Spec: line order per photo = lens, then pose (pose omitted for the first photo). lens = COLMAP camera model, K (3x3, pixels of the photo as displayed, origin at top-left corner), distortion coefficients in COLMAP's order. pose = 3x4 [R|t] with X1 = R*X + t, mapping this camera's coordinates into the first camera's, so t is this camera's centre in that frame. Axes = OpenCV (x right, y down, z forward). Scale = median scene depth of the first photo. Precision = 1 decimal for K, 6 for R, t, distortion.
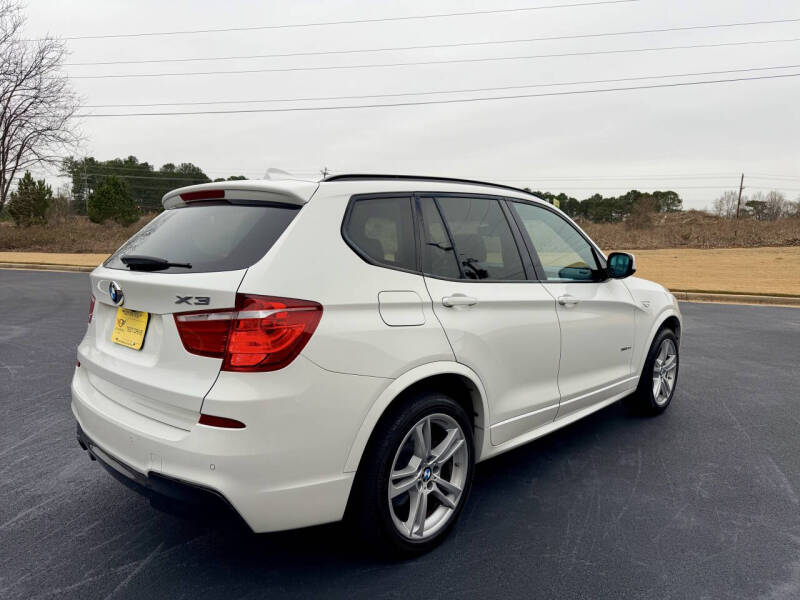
lens RADIAL K [[568.2, 0, 396.4], [0, 568.2, 300.7], [0, 0, 1]] dist [0.044135, -0.054649]
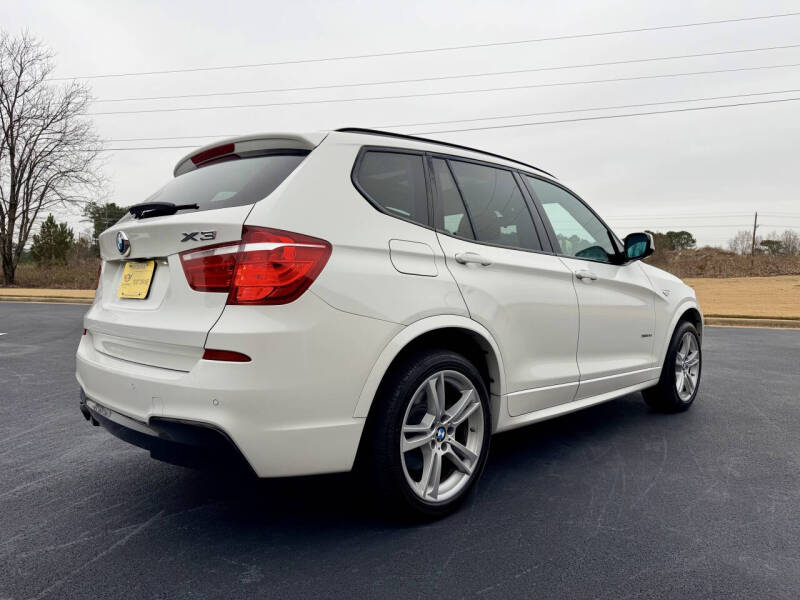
lens RADIAL K [[568.2, 0, 399.0], [0, 568.2, 298.9], [0, 0, 1]] dist [0.044135, -0.054649]
pose [[0.999791, -0.004433, -0.019945, 0.003250], [0.002962, 0.997315, -0.073175, 0.141022], [0.020216, 0.073101, 0.997120, 0.032665]]
